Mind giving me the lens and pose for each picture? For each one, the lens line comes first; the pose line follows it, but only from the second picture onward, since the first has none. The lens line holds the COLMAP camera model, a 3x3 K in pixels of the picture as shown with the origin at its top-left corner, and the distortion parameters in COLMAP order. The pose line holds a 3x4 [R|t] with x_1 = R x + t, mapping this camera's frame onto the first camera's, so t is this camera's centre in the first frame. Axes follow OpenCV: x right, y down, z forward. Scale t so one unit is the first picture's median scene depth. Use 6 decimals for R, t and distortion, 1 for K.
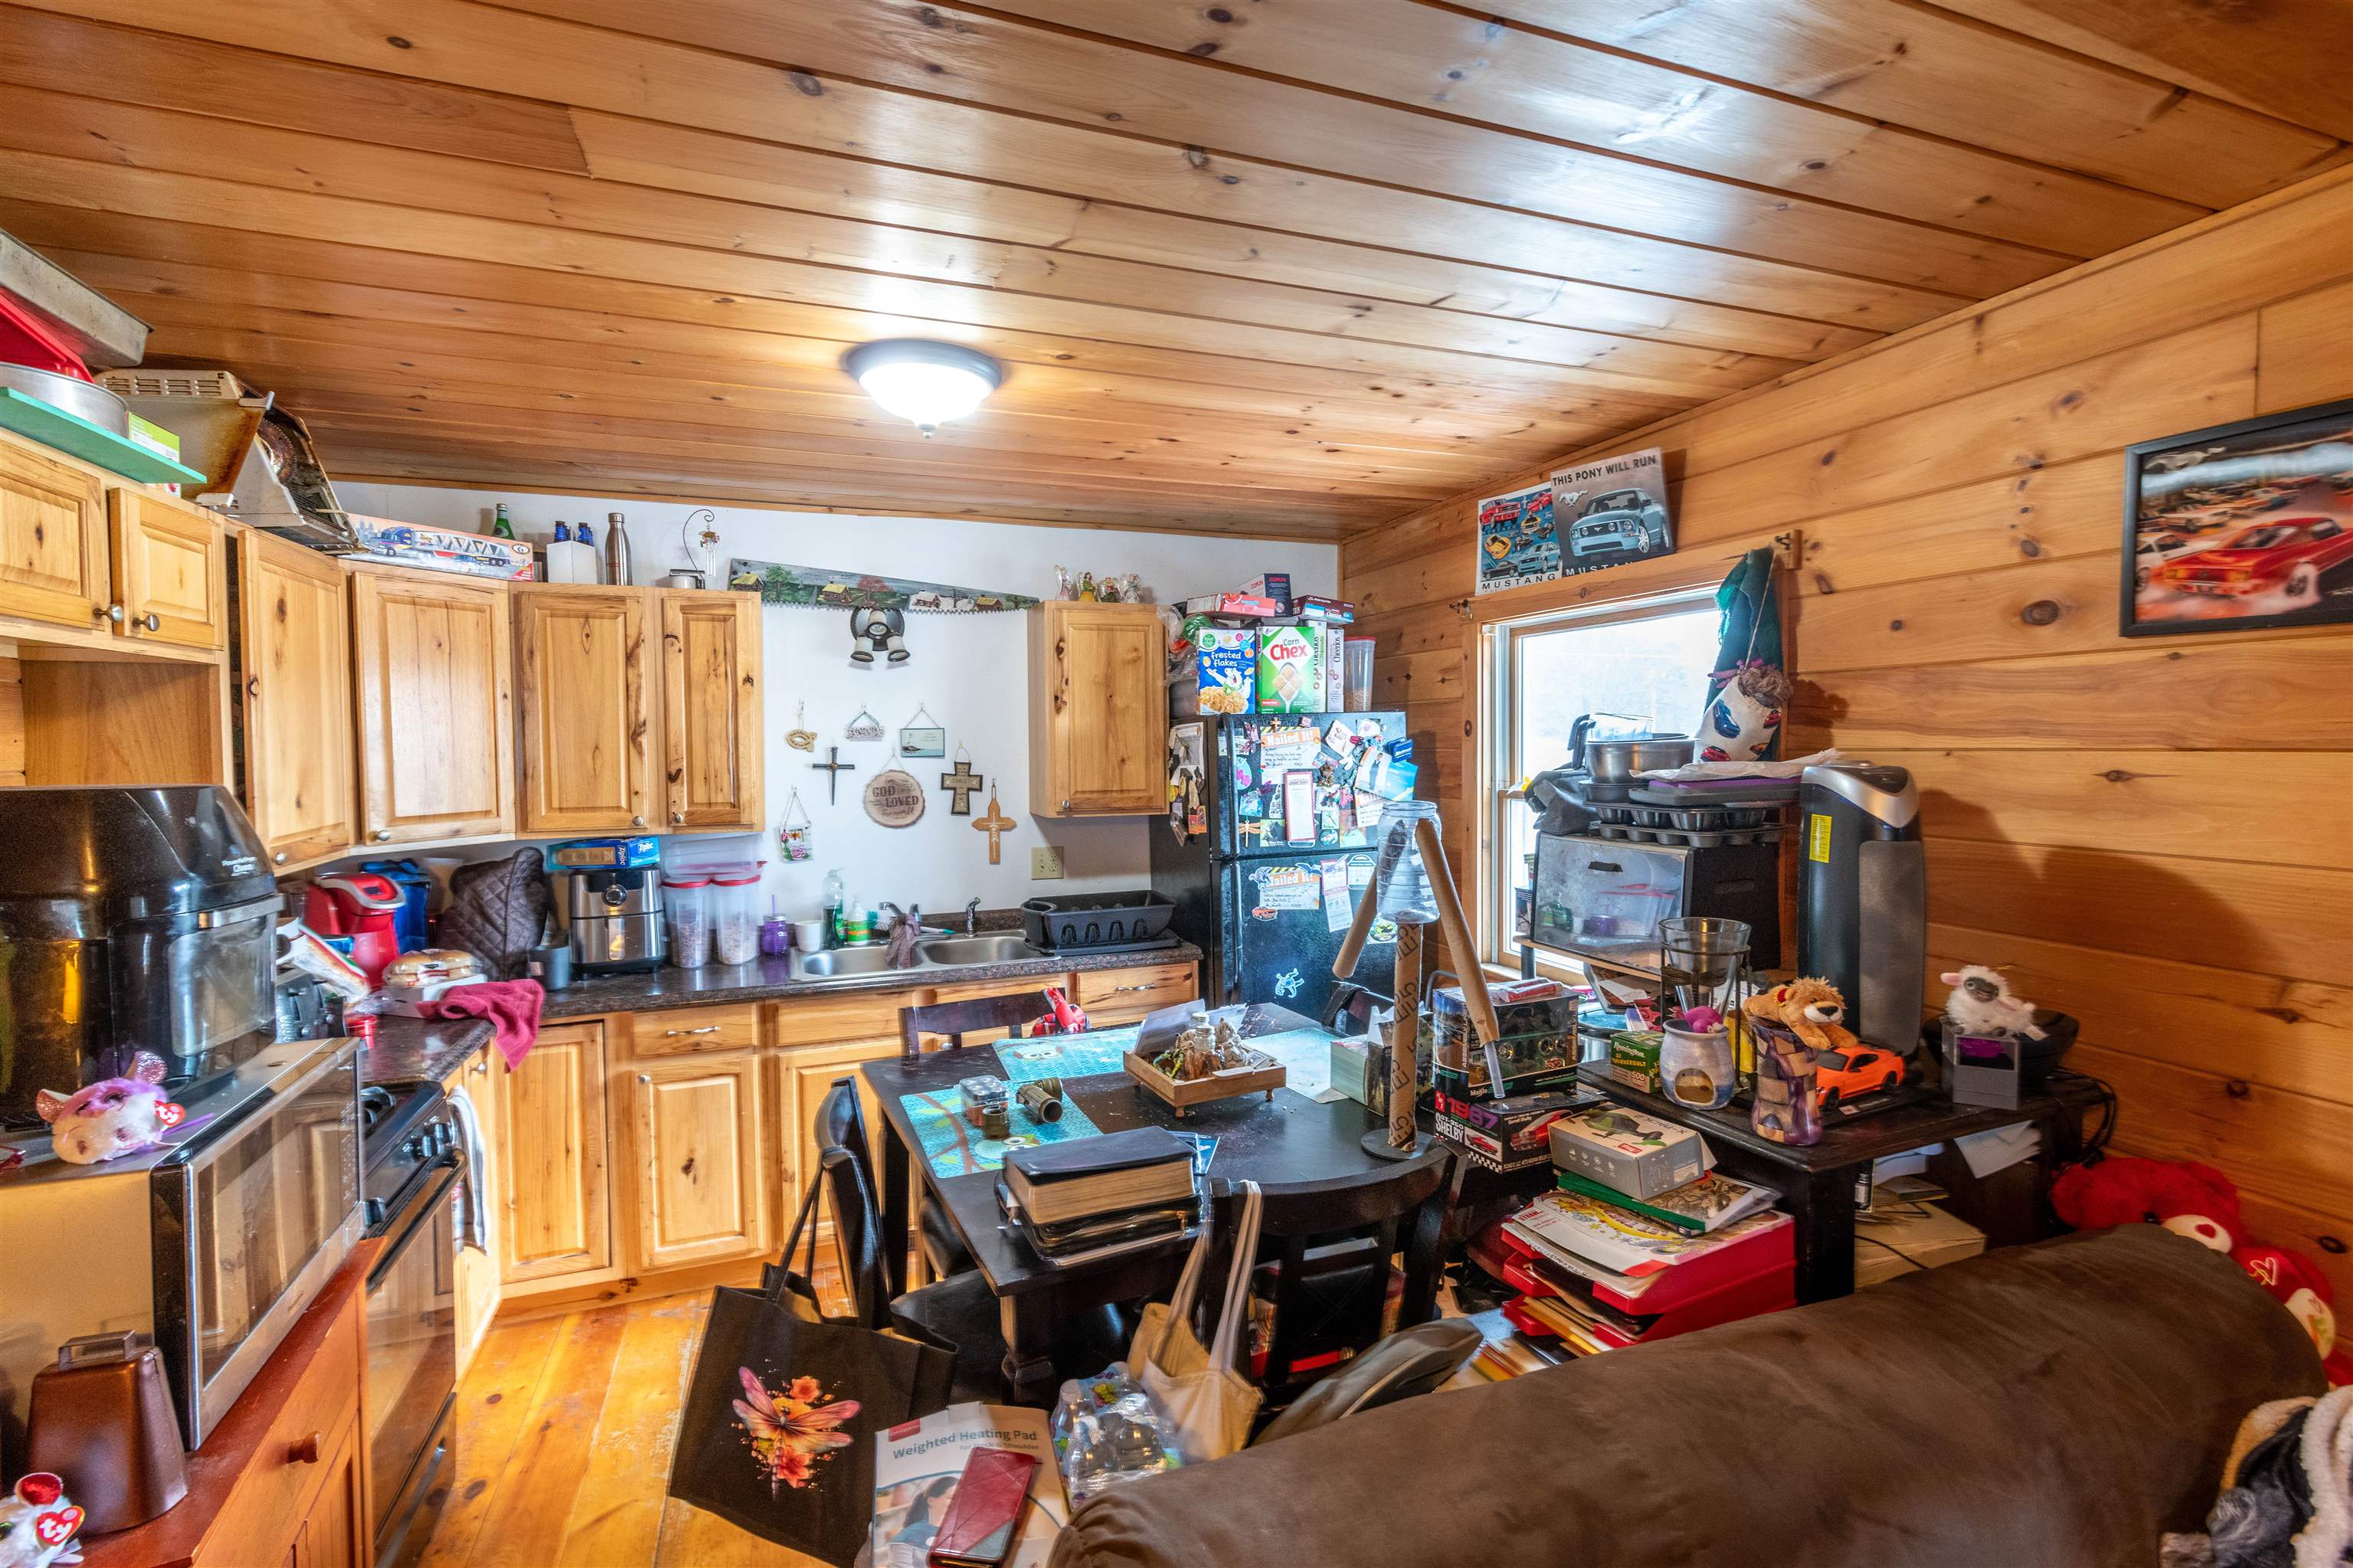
lens RADIAL K [[1033.4, 0, 1176.7], [0, 1033.4, 781.4], [0, 0, 1]] dist [0.001610, -0.000242]
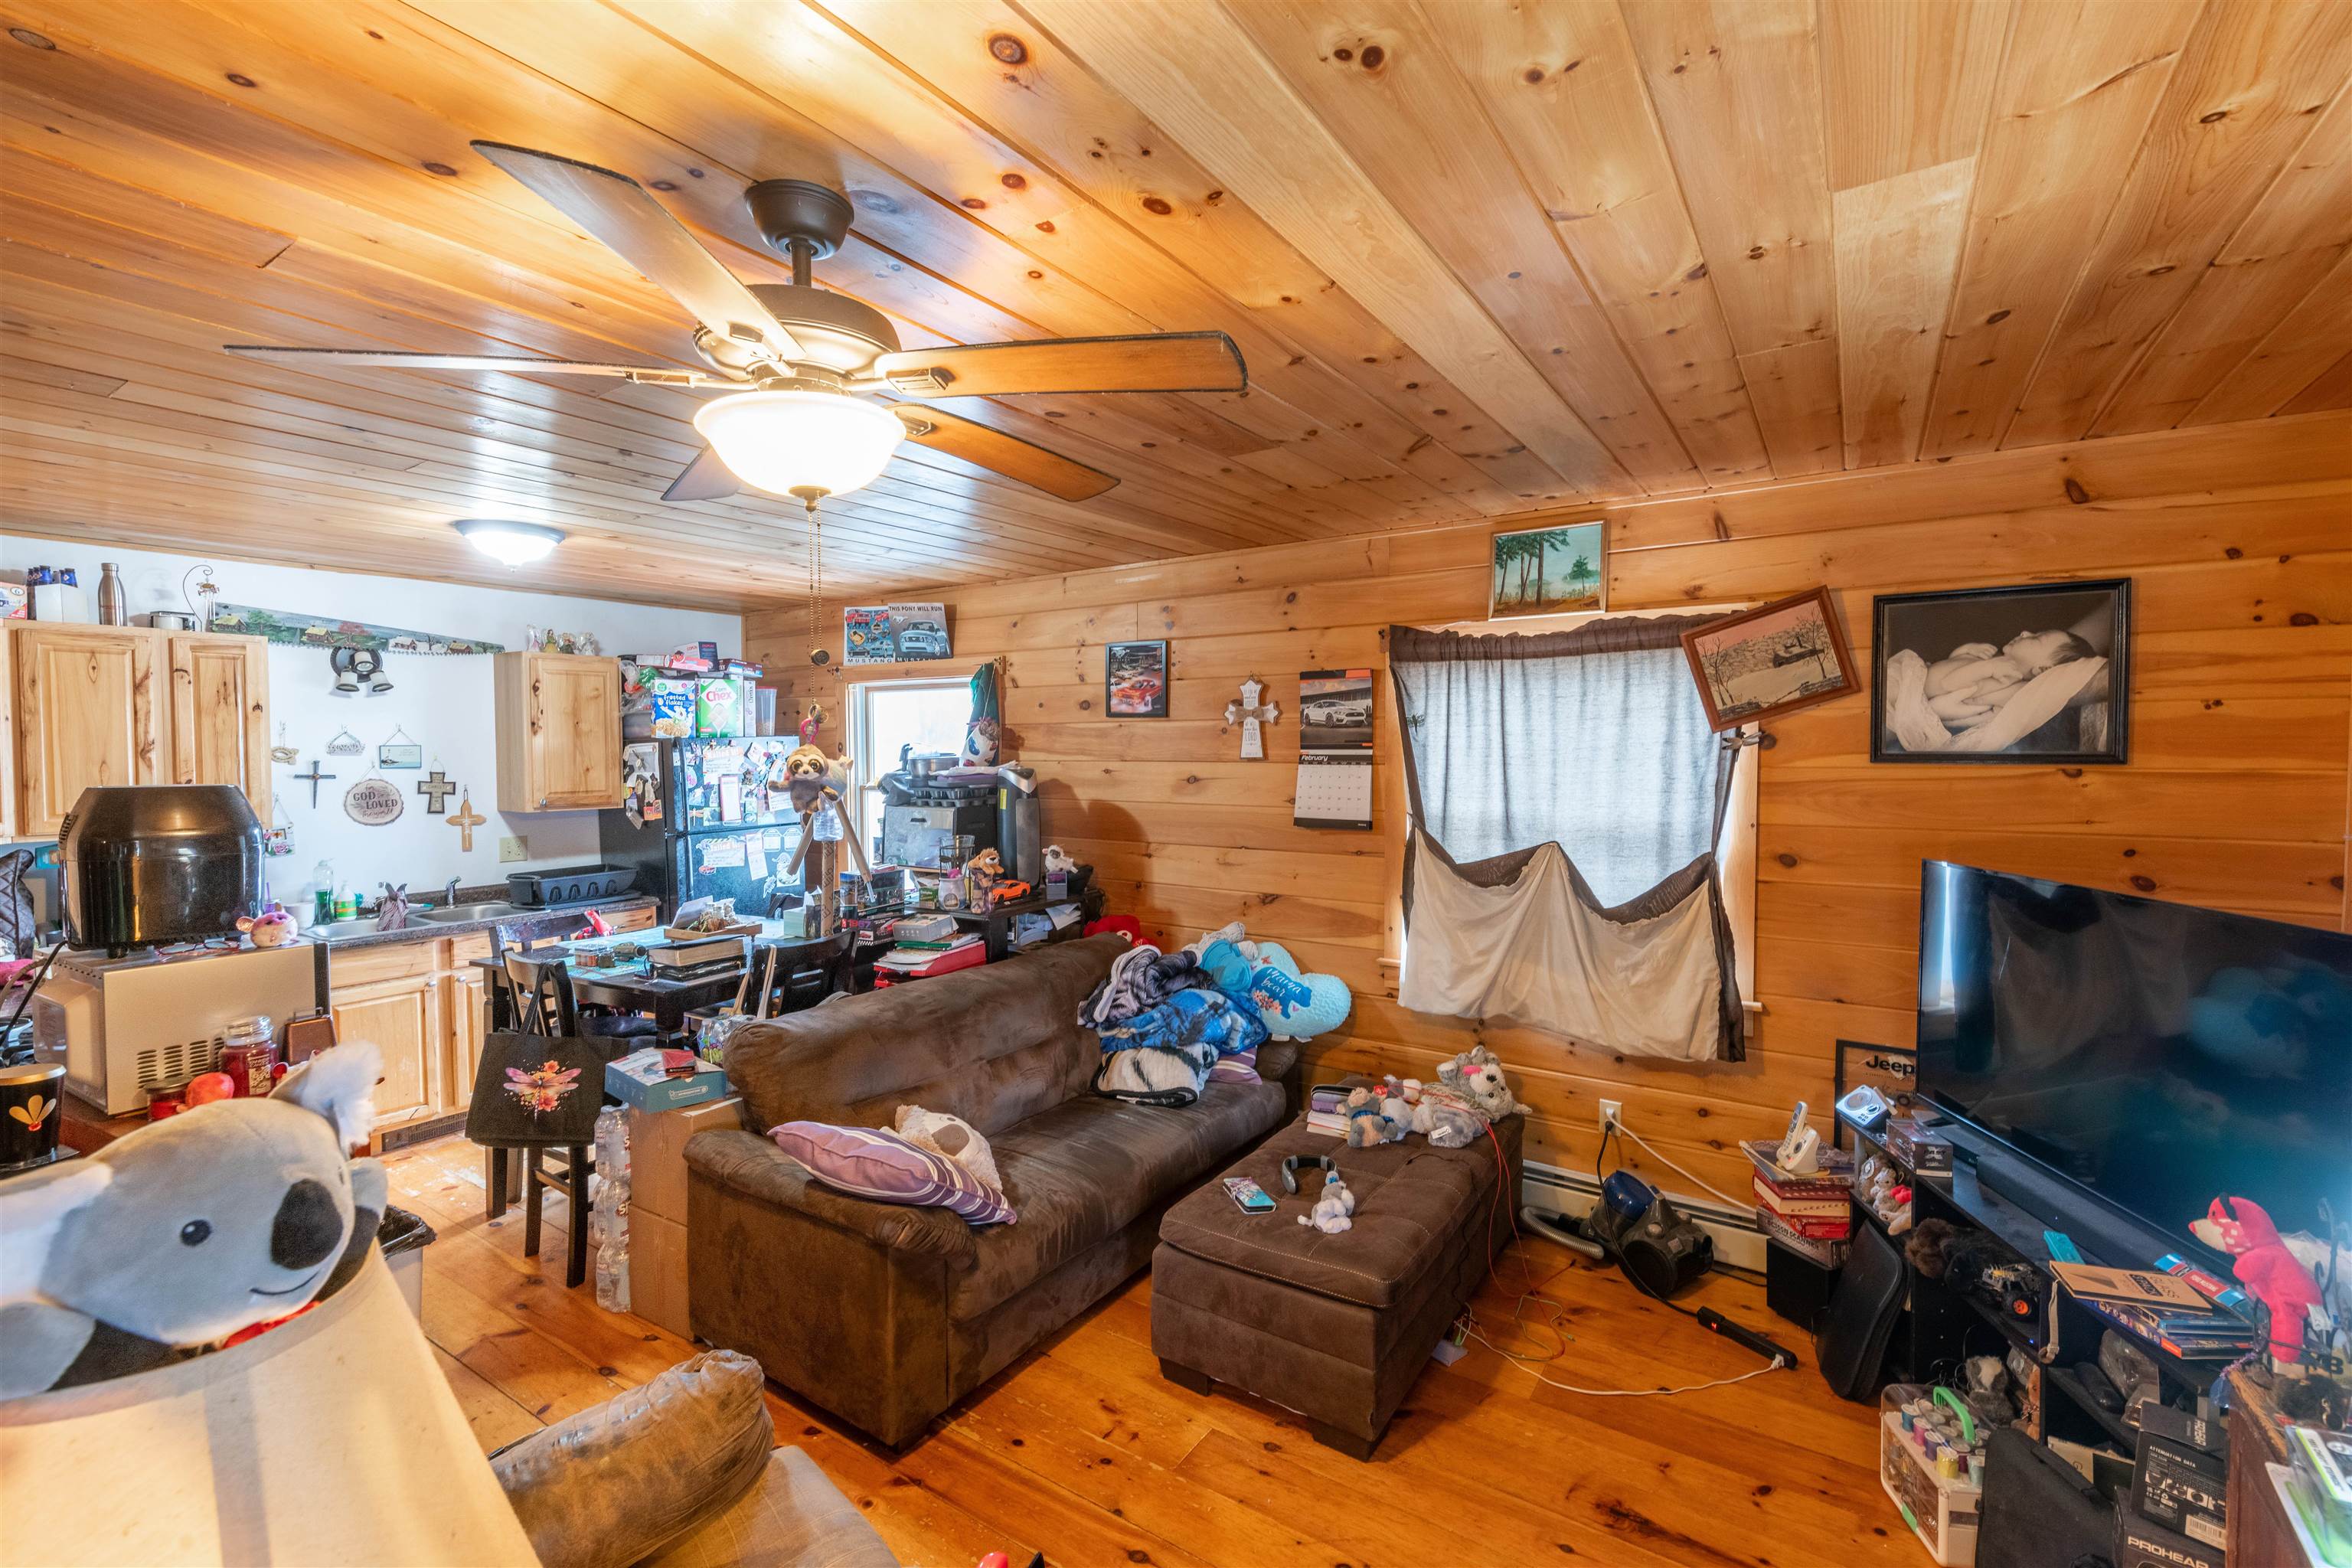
lens RADIAL K [[1032.9, 0, 1184.7], [0, 1032.9, 779.4], [0, 0, 1]] dist [0.001610, -0.000242]
pose [[0.812091, -0.014974, 0.583338, -0.245547], [0.019982, 0.999798, -0.002154, 0.014020], [-0.583188, 0.013406, 0.812226, -0.685024]]
